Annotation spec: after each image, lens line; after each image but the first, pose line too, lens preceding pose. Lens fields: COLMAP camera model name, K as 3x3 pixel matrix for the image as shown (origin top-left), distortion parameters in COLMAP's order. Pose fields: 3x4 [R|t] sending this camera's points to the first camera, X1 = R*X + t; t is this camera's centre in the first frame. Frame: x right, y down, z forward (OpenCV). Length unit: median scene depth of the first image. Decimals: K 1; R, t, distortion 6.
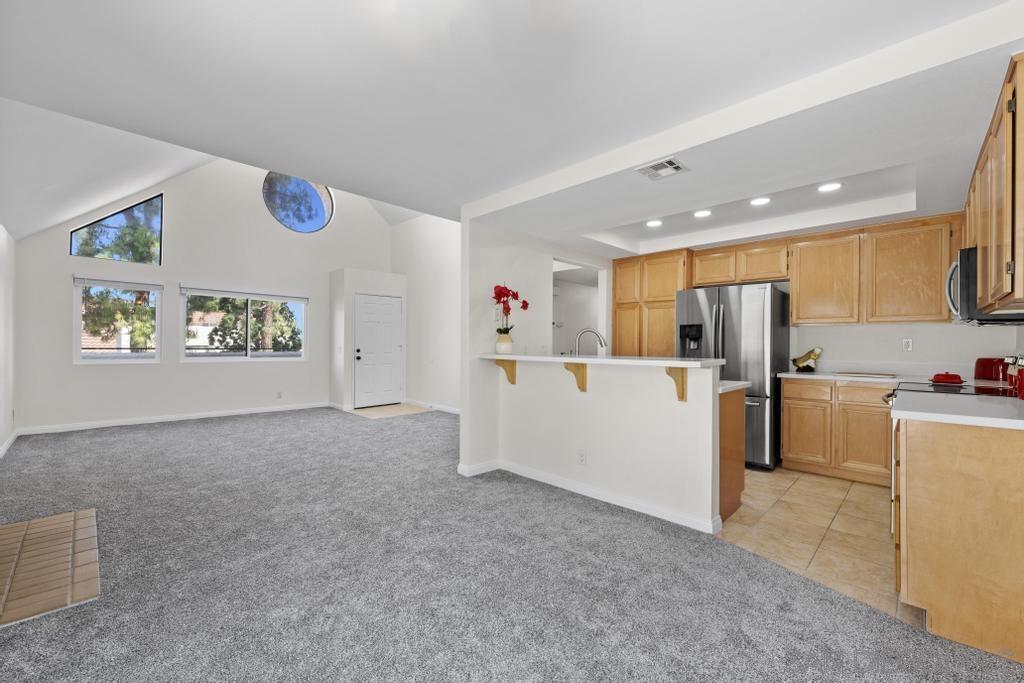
lens RADIAL K [[414.9, 0, 515.4], [0, 414.9, 344.1], [0, 0, 1]] dist [0.000775, 0.000037]
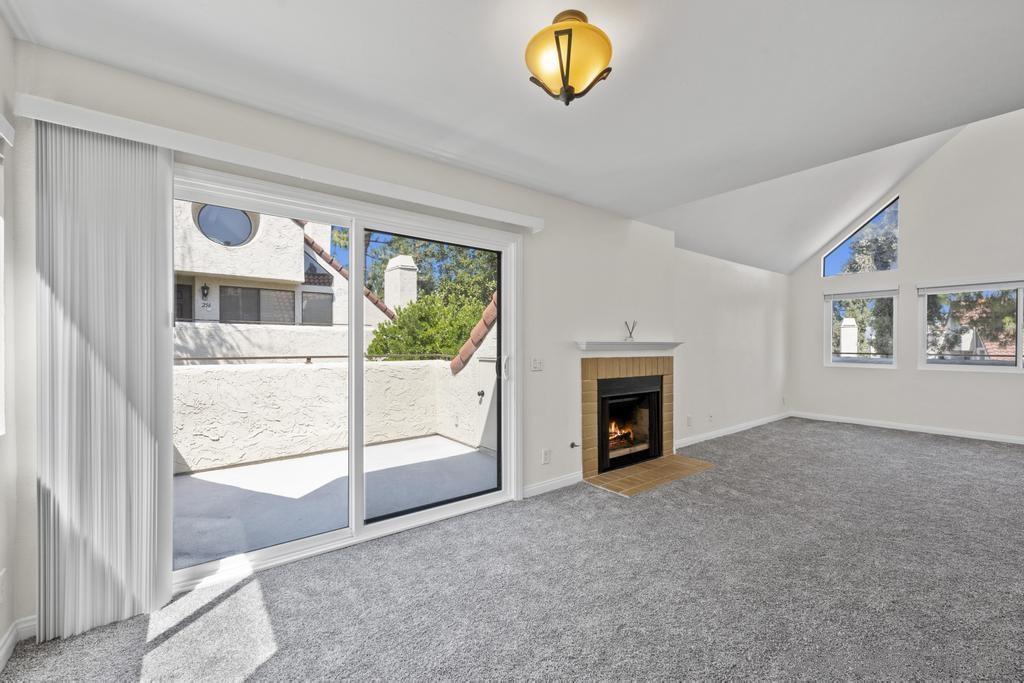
lens RADIAL K [[414.9, 0, 515.4], [0, 414.9, 344.1], [0, 0, 1]] dist [0.000775, 0.000037]
pose [[-0.142425, -0.013687, -0.989711, 0.363114], [-0.001678, 0.999906, -0.013587, 0.002681], [0.989804, -0.000275, -0.142435, 0.374618]]
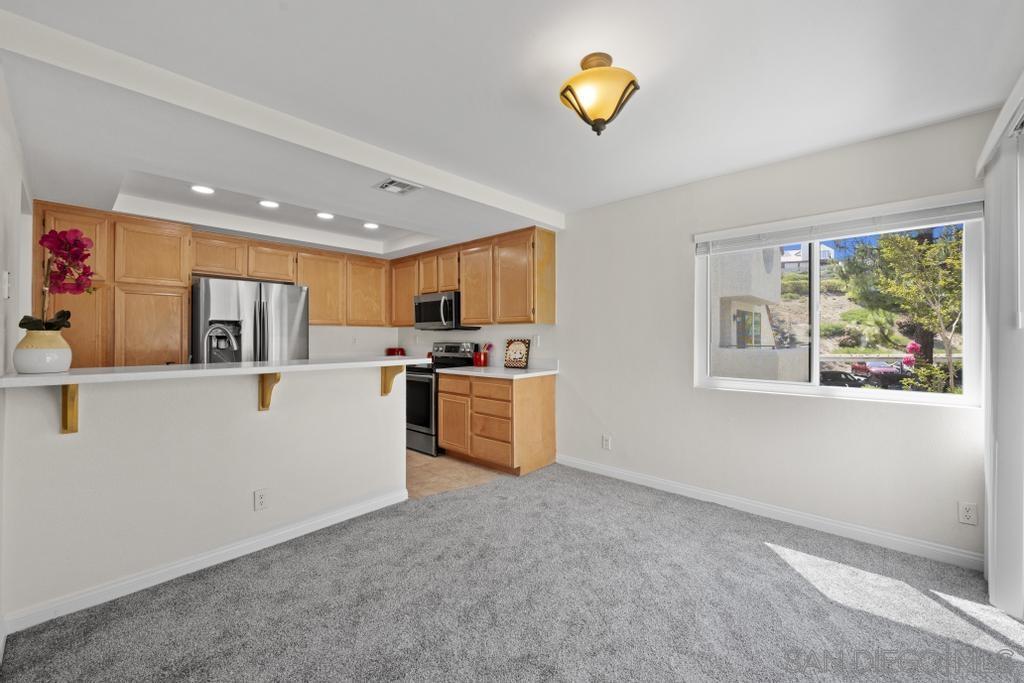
lens RADIAL K [[411.0, 0, 513.5], [0, 411.0, 336.0], [0, 0, 1]] dist [-0.000651, -0.000216]
pose [[-0.032515, -0.002270, 0.999469, -0.489342], [0.002192, 0.999995, 0.002342, -0.017061], [-0.999469, 0.002267, -0.032510, 0.476236]]
